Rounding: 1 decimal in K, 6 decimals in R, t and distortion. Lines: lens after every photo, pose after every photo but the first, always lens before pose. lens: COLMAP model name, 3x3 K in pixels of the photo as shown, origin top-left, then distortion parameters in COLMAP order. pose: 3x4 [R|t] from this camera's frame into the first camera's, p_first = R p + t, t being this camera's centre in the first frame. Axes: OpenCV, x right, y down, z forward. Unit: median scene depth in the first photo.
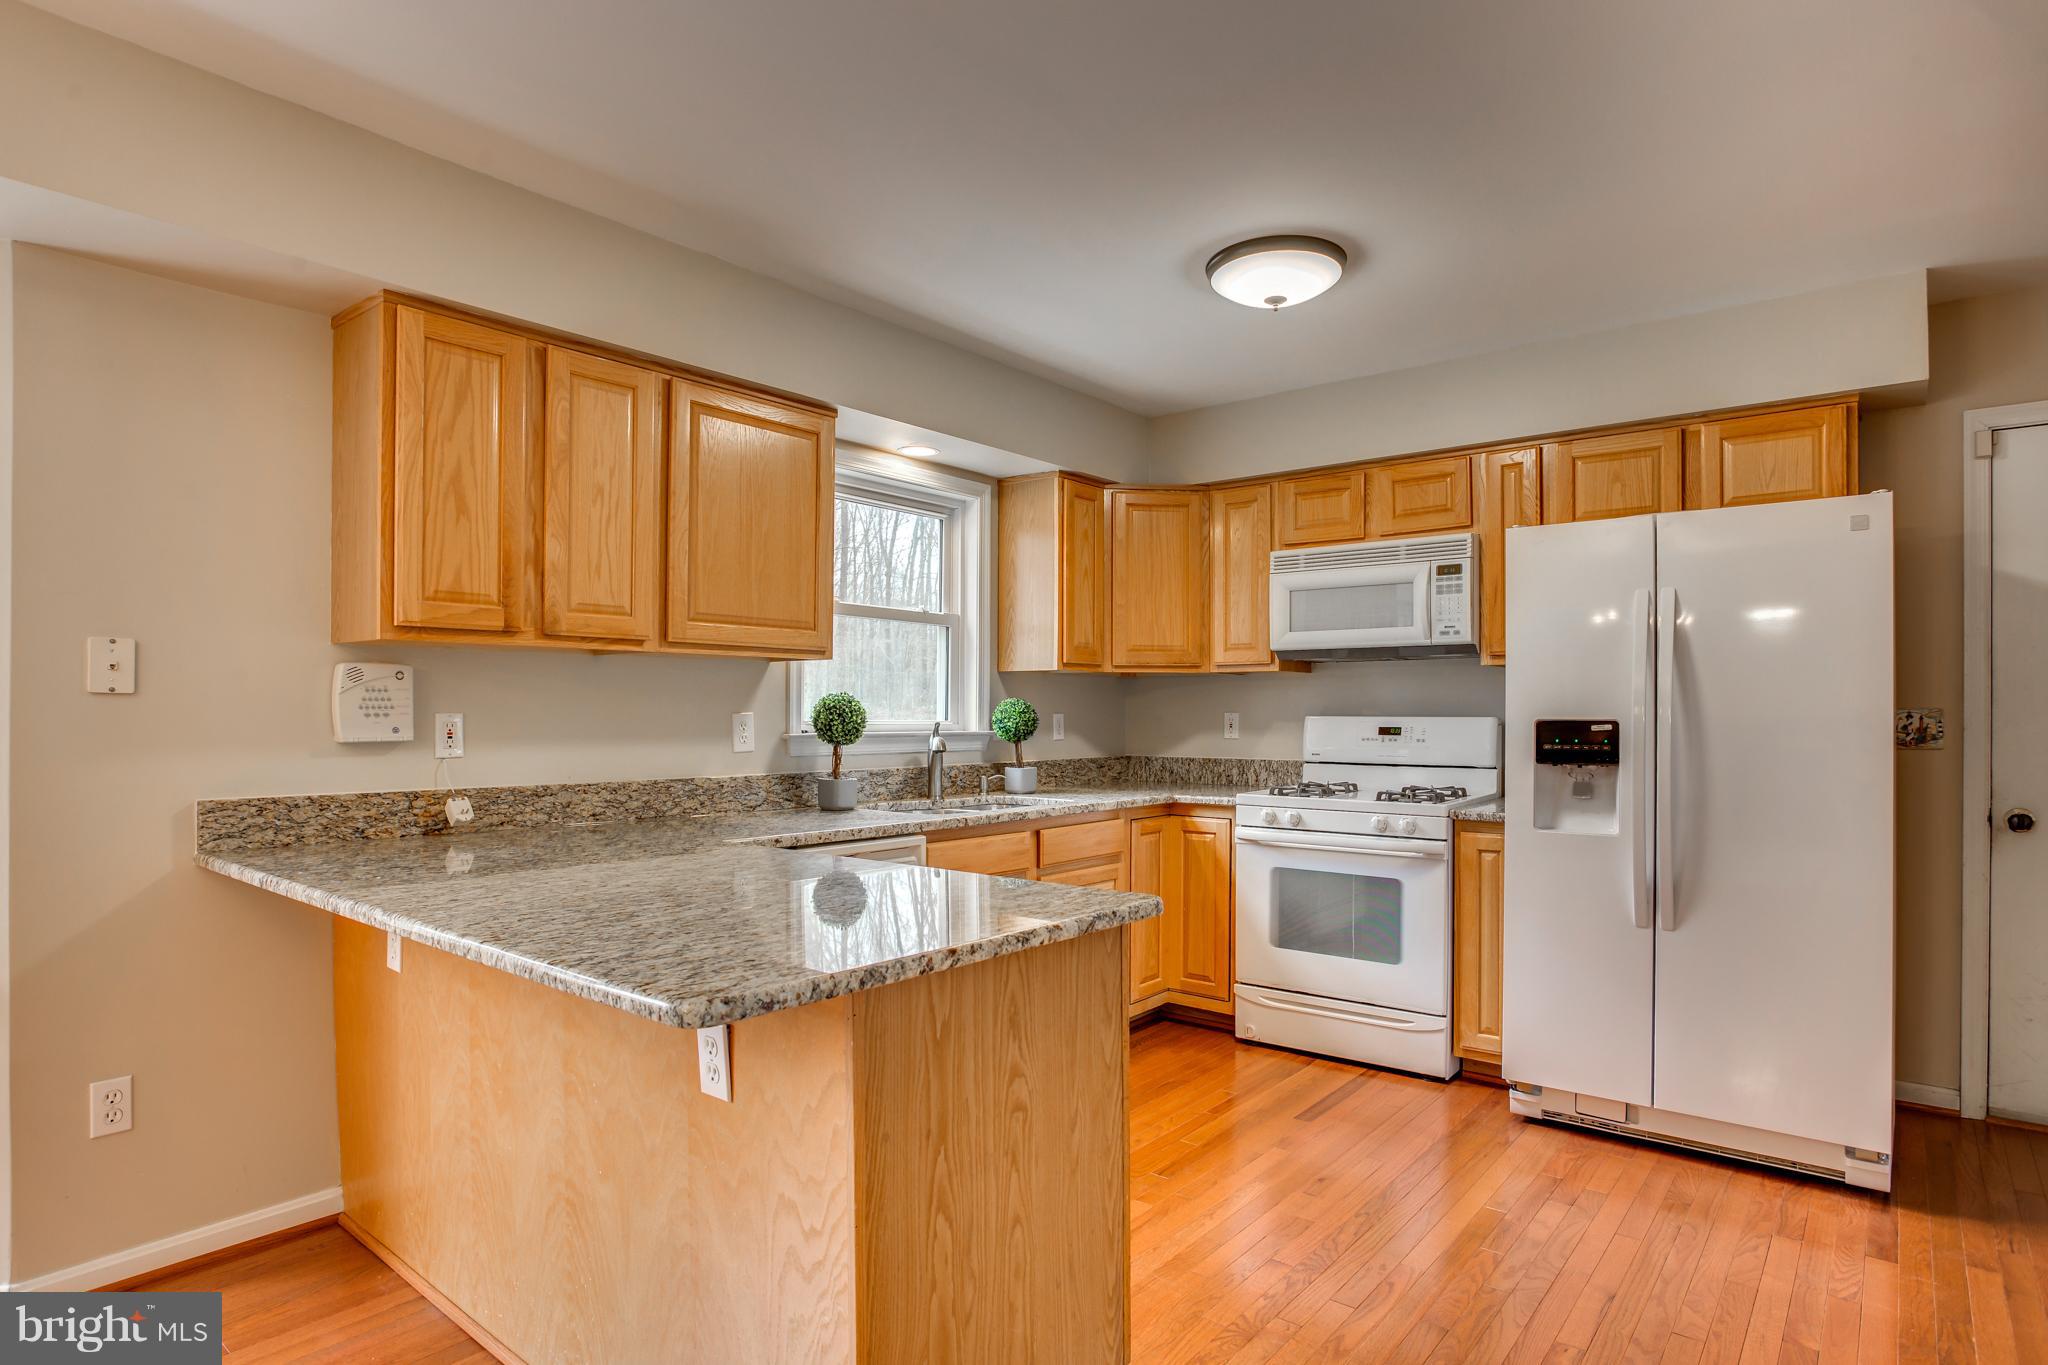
lens RADIAL K [[1097.3, 0, 995.9], [0, 1097.3, 712.6], [0, 0, 1]] dist [-0.069621, 0.034193]
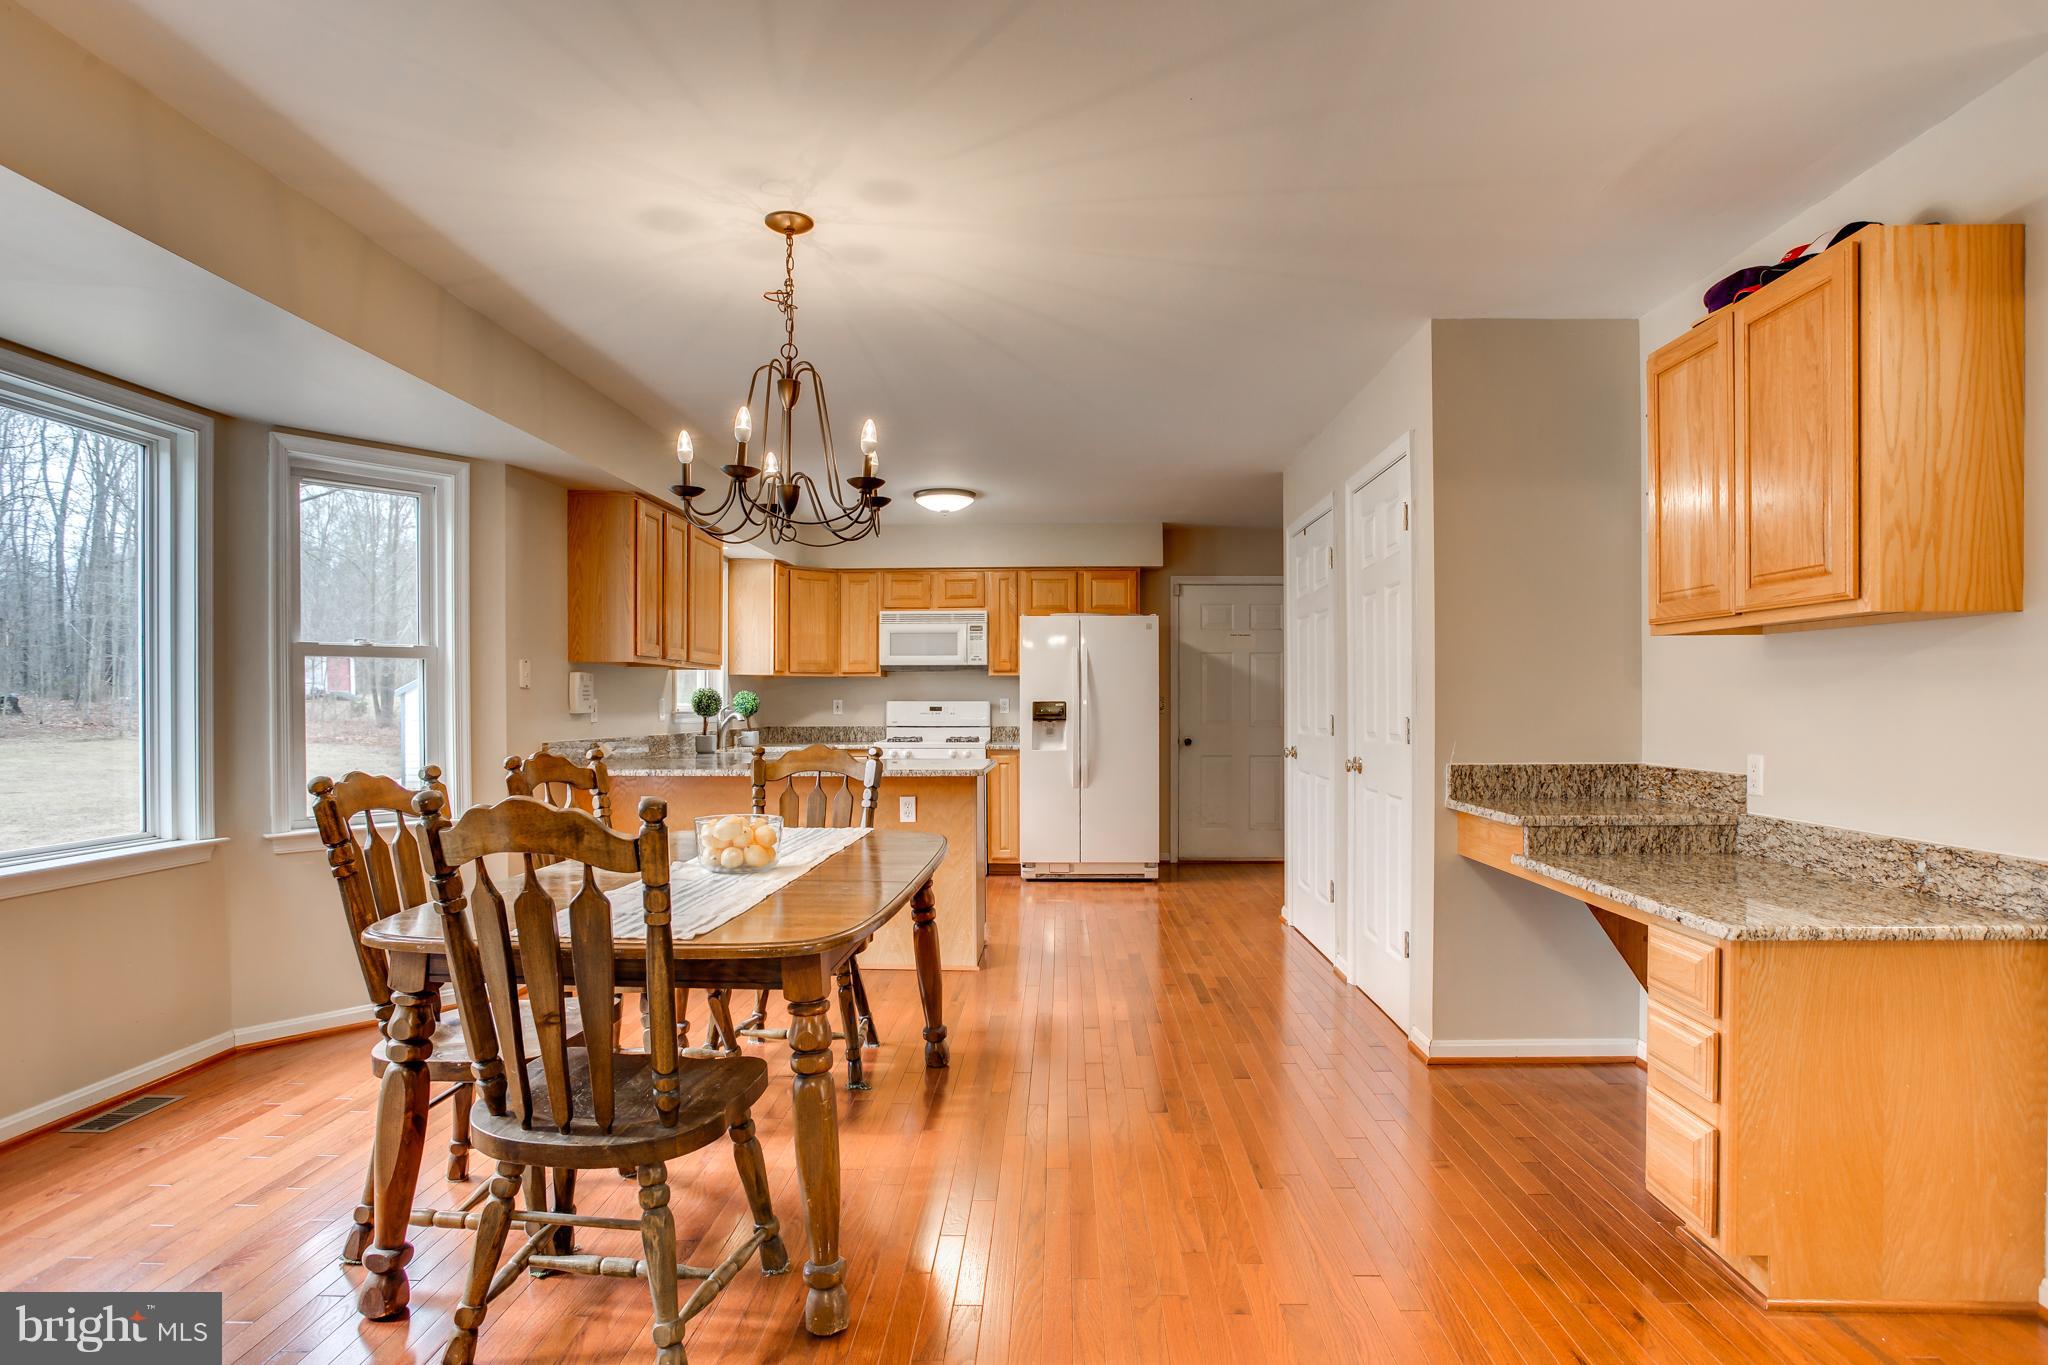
lens RADIAL K [[1097.3, 0, 995.9], [0, 1097.3, 712.6], [0, 0, 1]] dist [-0.069621, 0.034193]
pose [[0.803678, -0.007498, 0.595017, -0.897938], [0.001981, 0.999949, 0.009924, 0.006213], [-0.595061, -0.006797, 0.803652, -0.777563]]
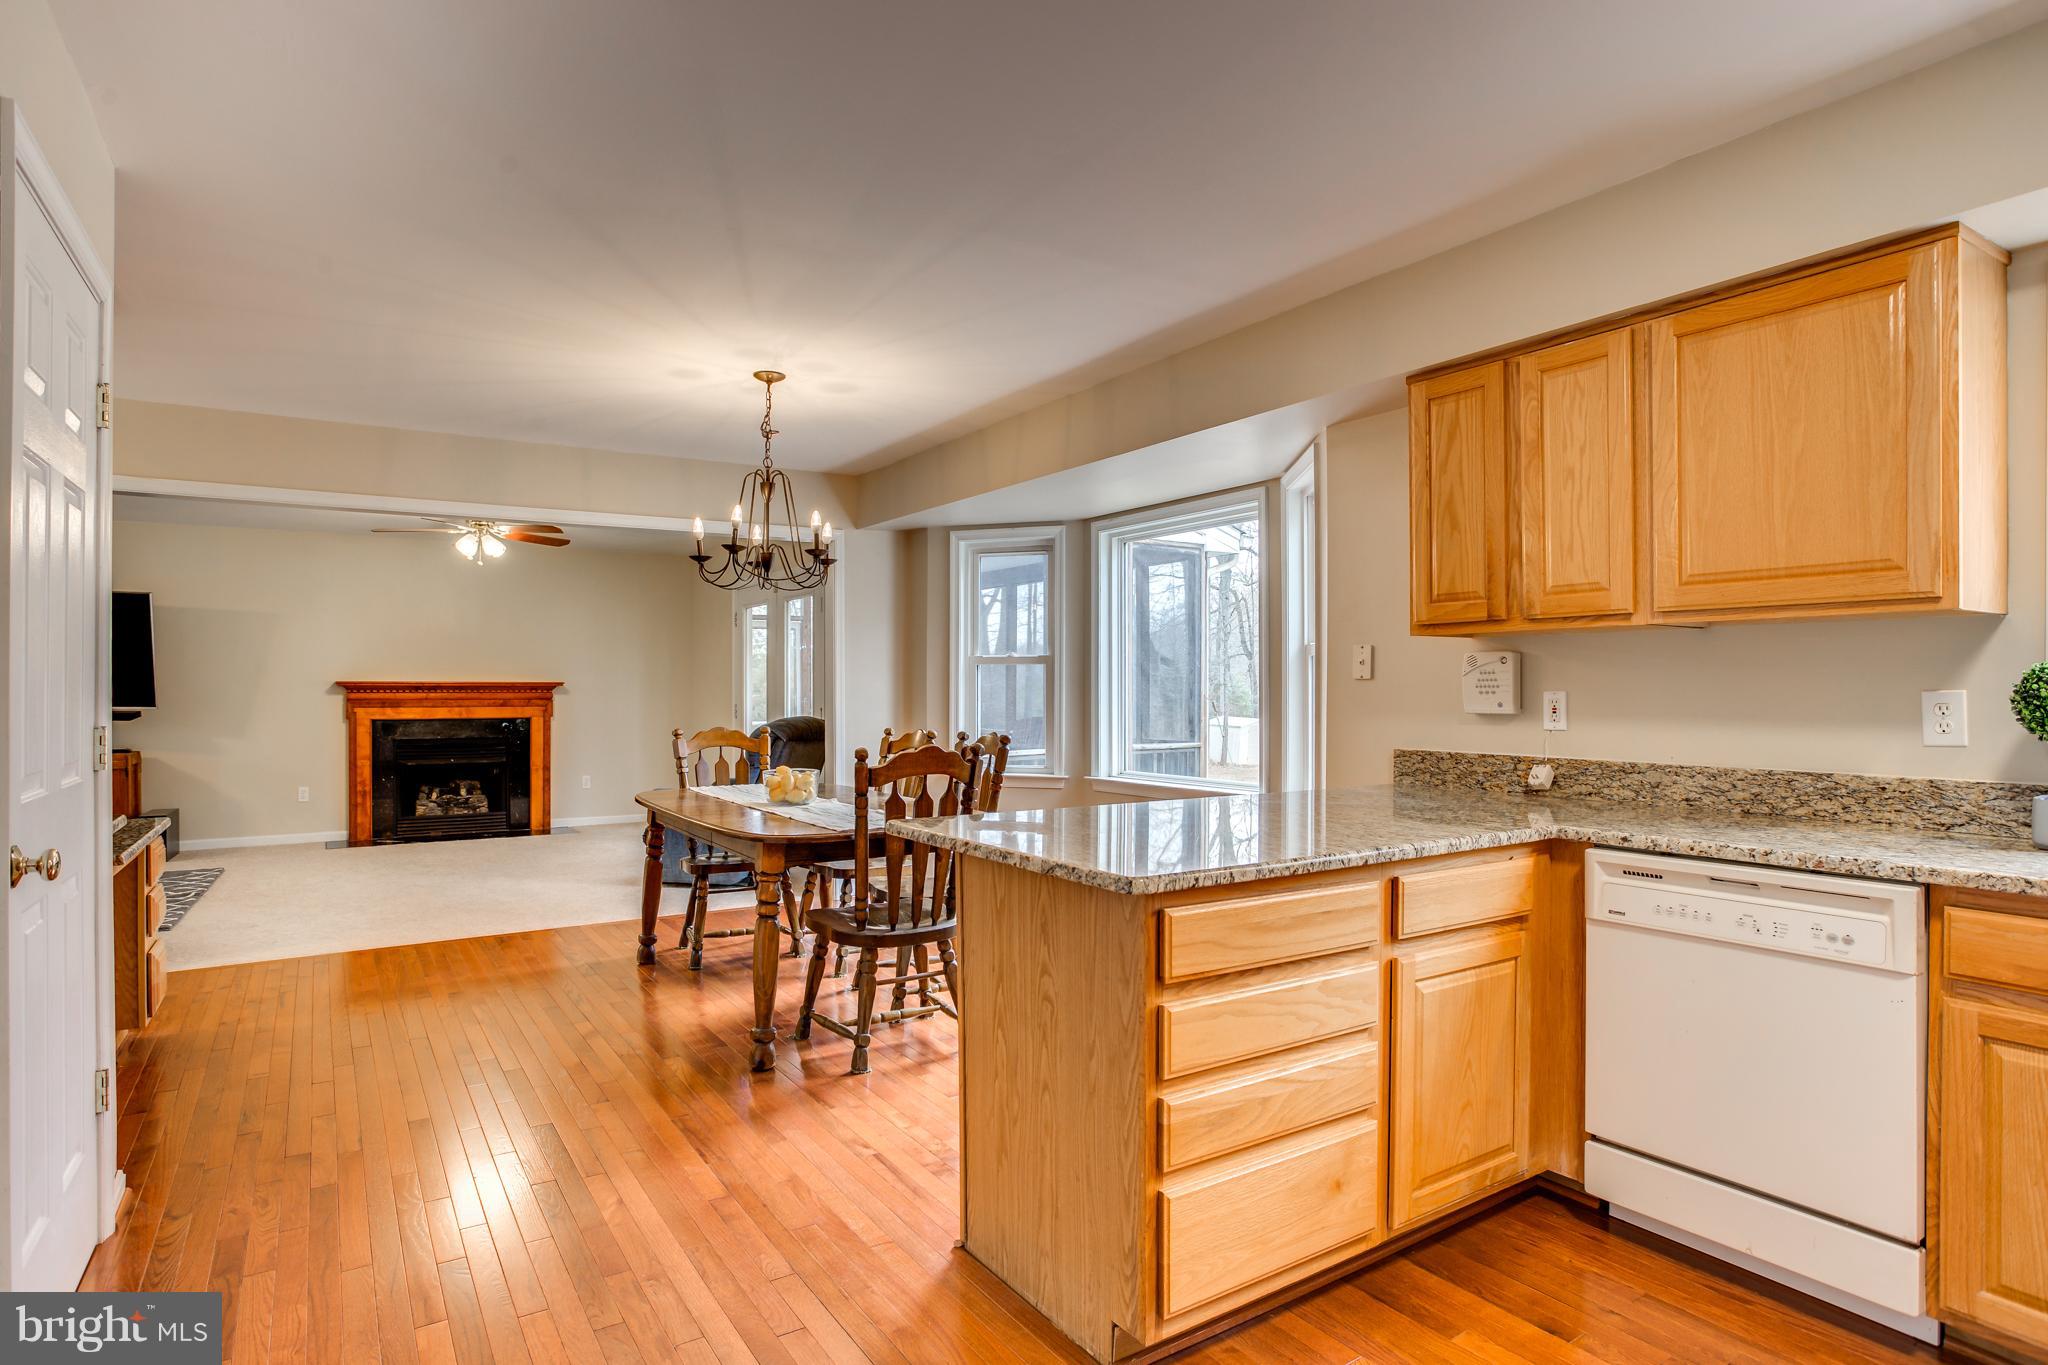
lens RADIAL K [[1064.5, 0, 1019.0], [0, 1064.5, 685.9], [0, 0, 1]] dist [-0.067630, 0.032009]
pose [[-0.272331, -0.005431, -0.962188, 0.595733], [-0.000938, 0.999985, -0.005378, 0.001358], [0.962203, -0.000562, -0.272332, 0.634179]]
